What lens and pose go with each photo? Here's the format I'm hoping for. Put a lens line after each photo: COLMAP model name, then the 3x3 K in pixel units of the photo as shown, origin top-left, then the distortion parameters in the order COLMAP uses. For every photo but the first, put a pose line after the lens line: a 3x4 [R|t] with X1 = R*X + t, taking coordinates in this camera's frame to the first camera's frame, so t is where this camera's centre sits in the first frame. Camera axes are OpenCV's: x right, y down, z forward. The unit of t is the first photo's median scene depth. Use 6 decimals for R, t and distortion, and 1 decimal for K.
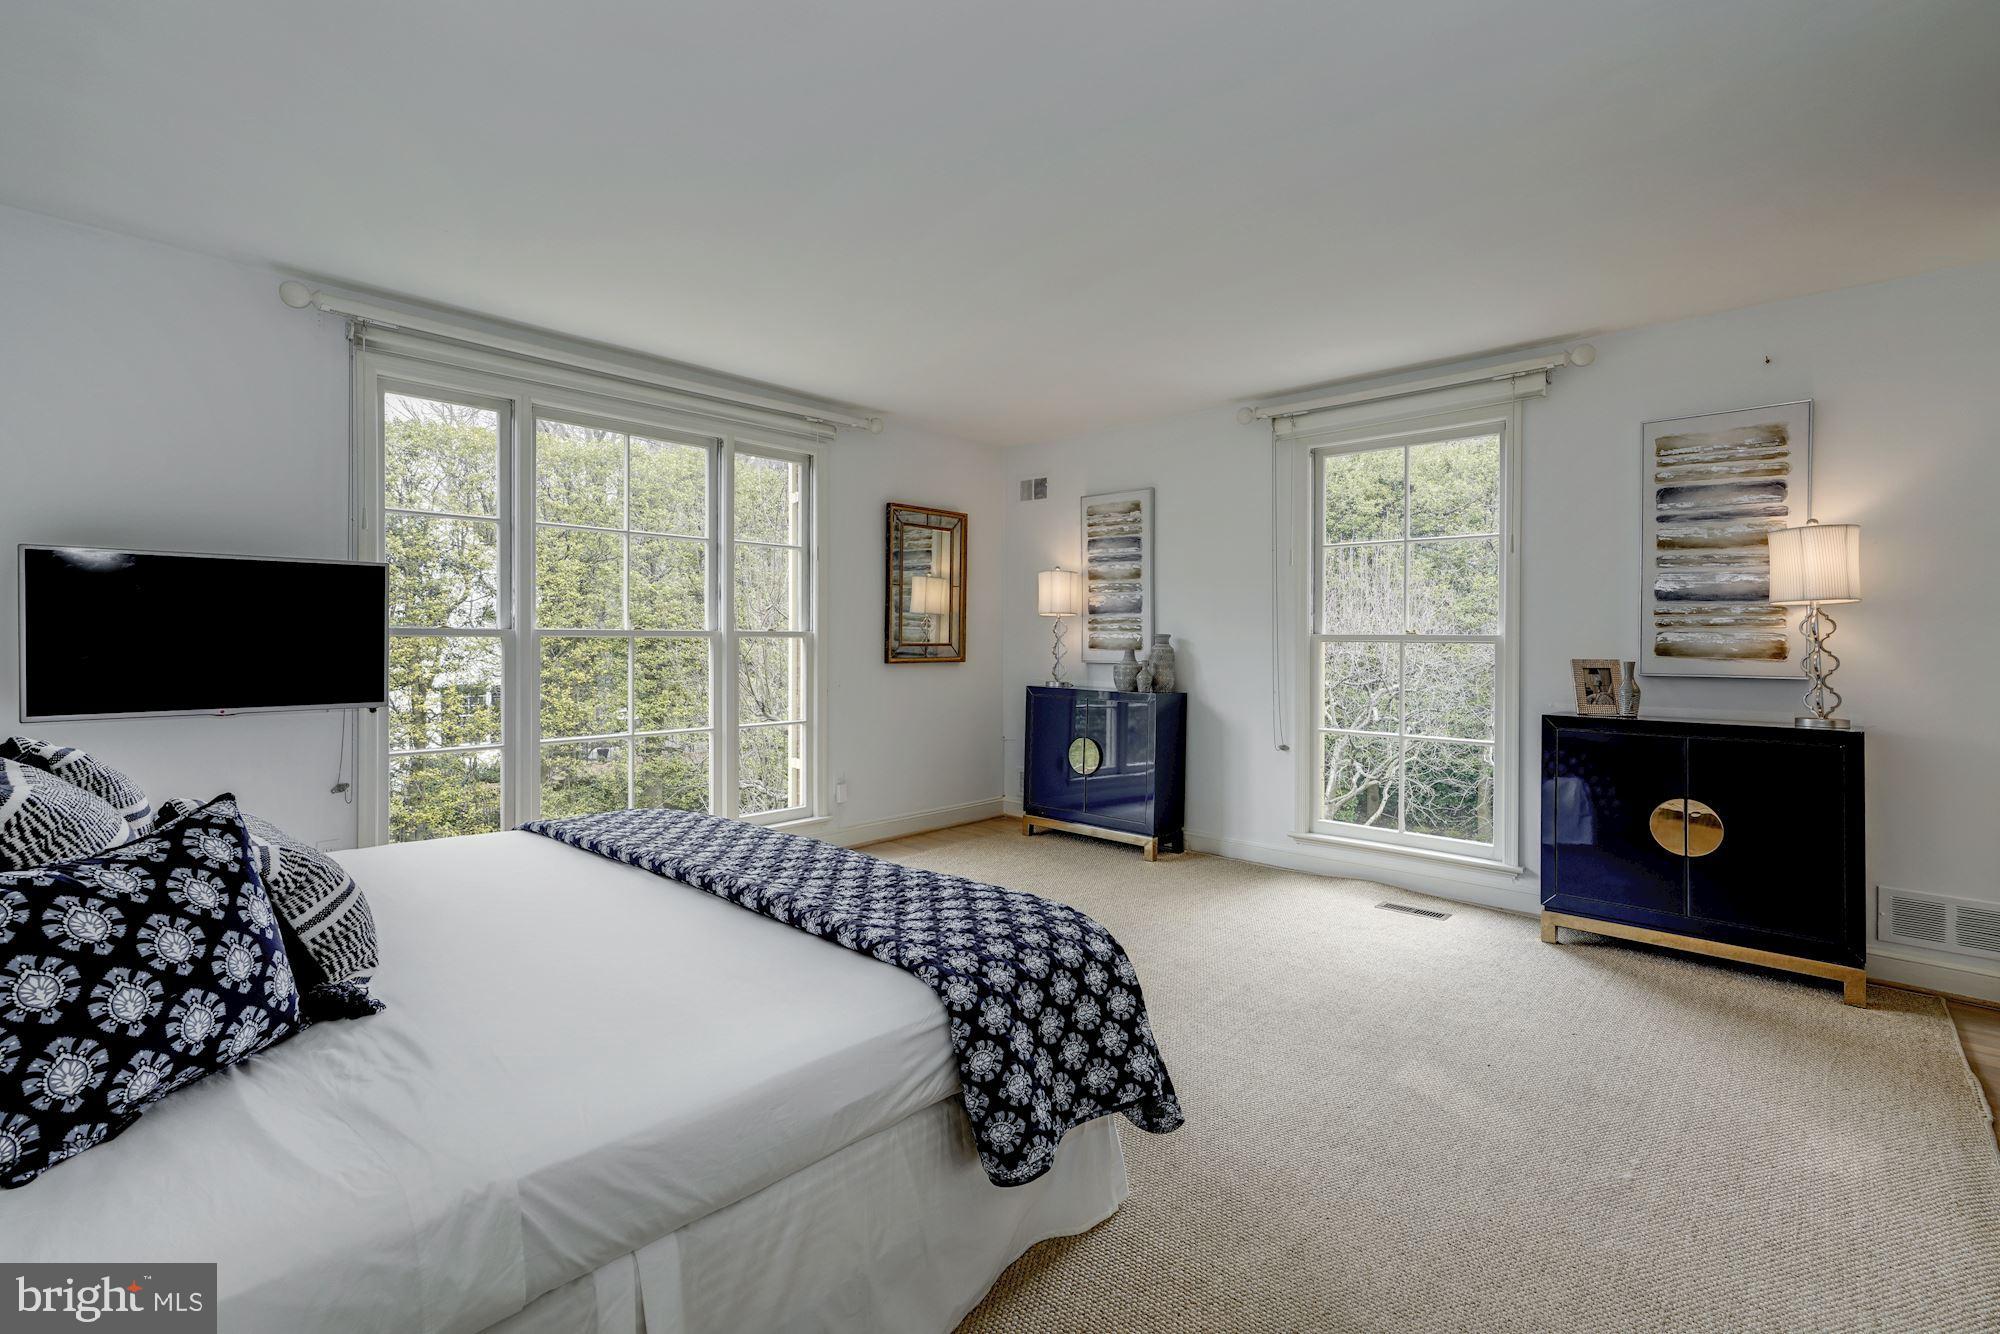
lens RADIAL K [[913.4, 0, 994.9], [0, 913.4, 644.7], [0, 0, 1]] dist [0.002777, 0.000502]
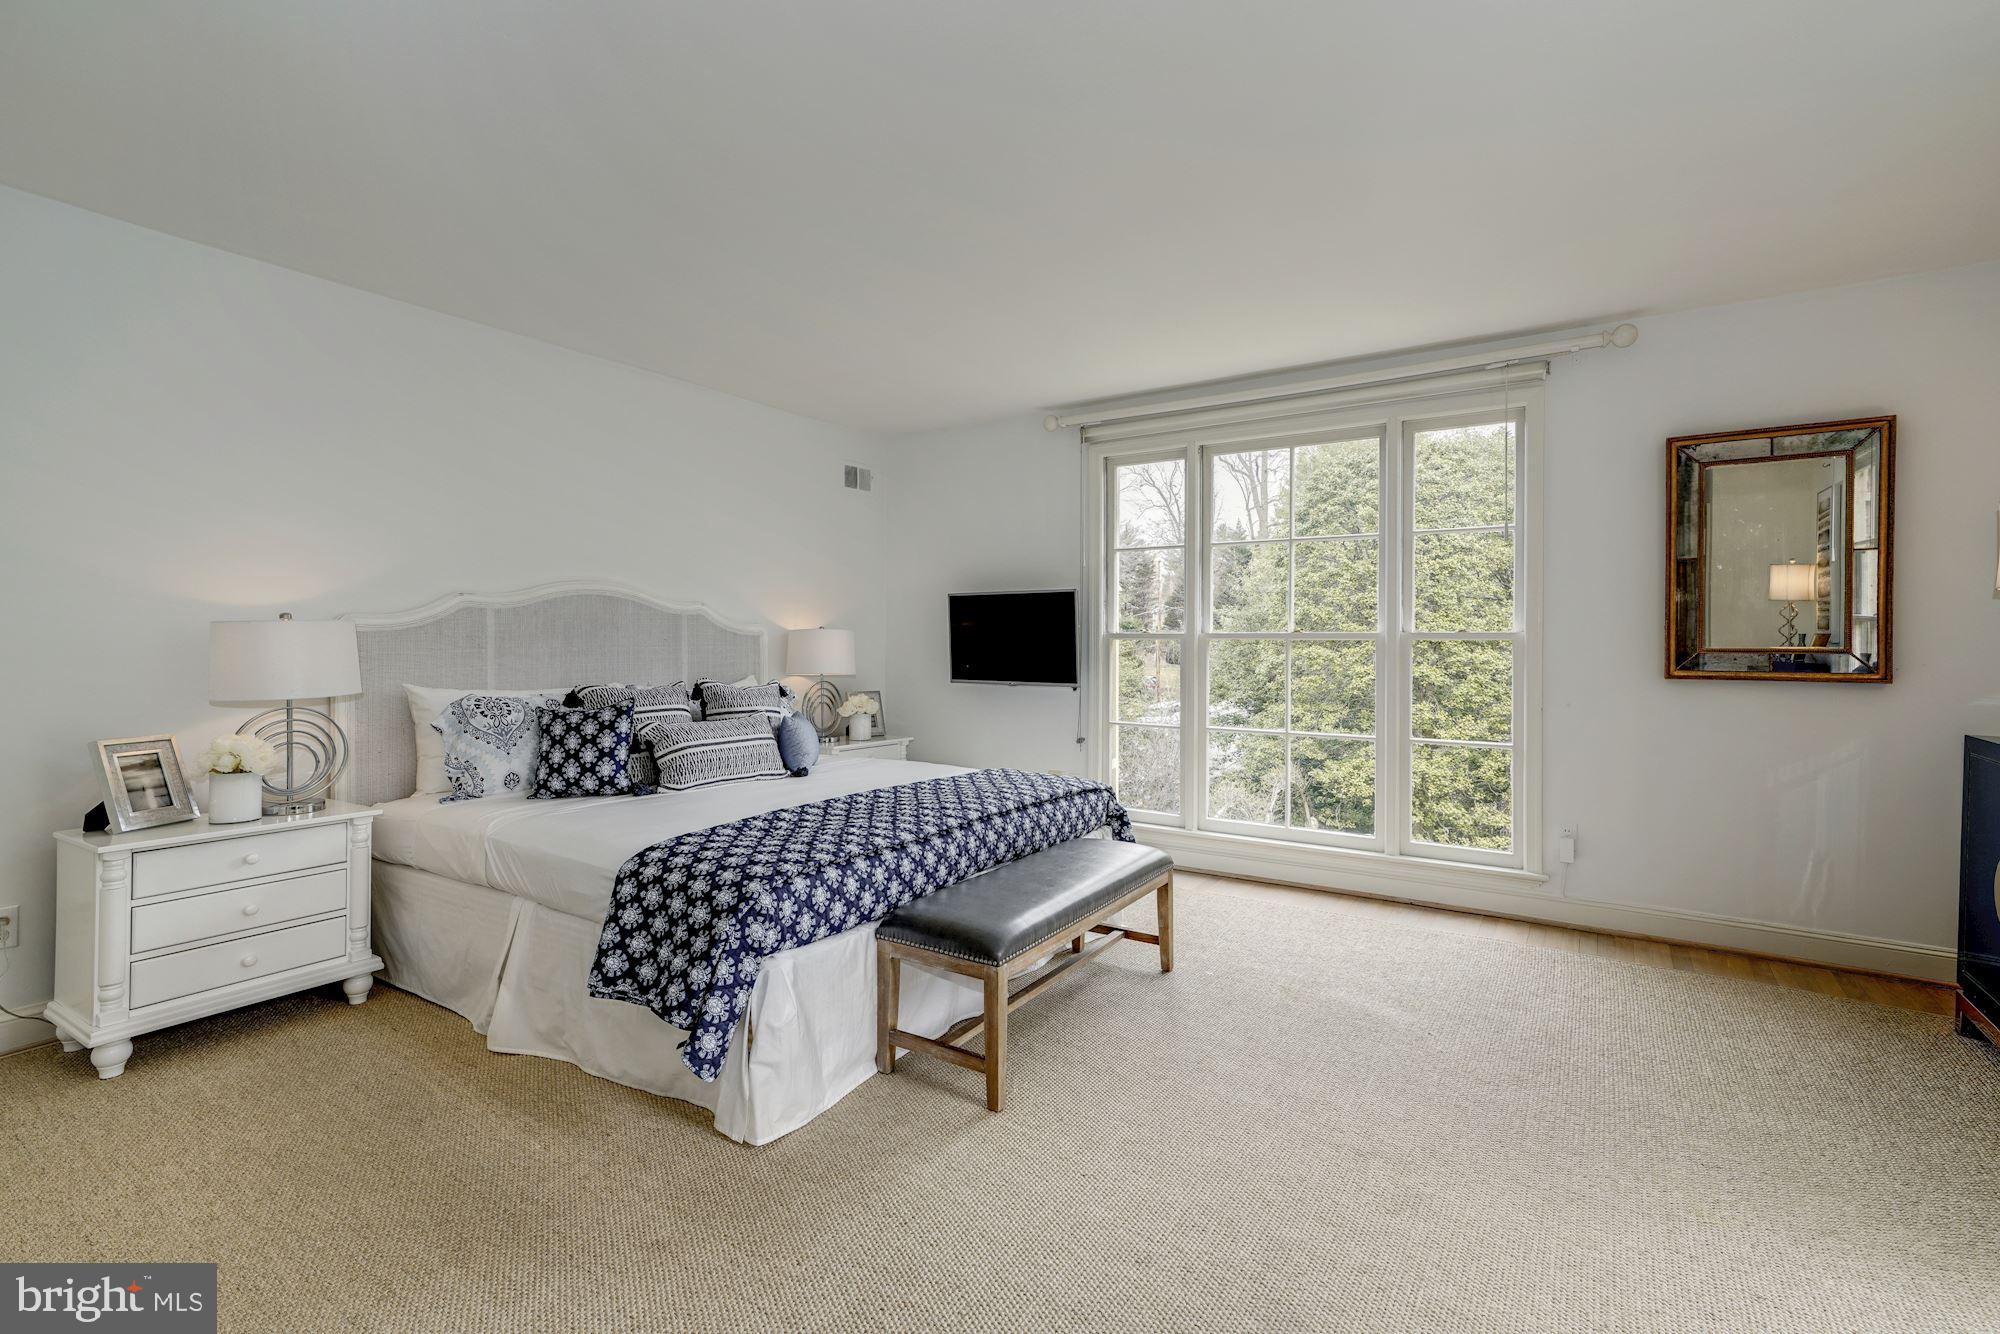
lens RADIAL K [[913.4, 0, 994.9], [0, 913.4, 644.7], [0, 0, 1]] dist [0.002777, 0.000502]
pose [[0.132847, -0.003036, -0.991132, 0.568379], [-0.016106, 0.999857, -0.005222, 0.008535], [0.991006, 0.016657, 0.132780, 0.499984]]
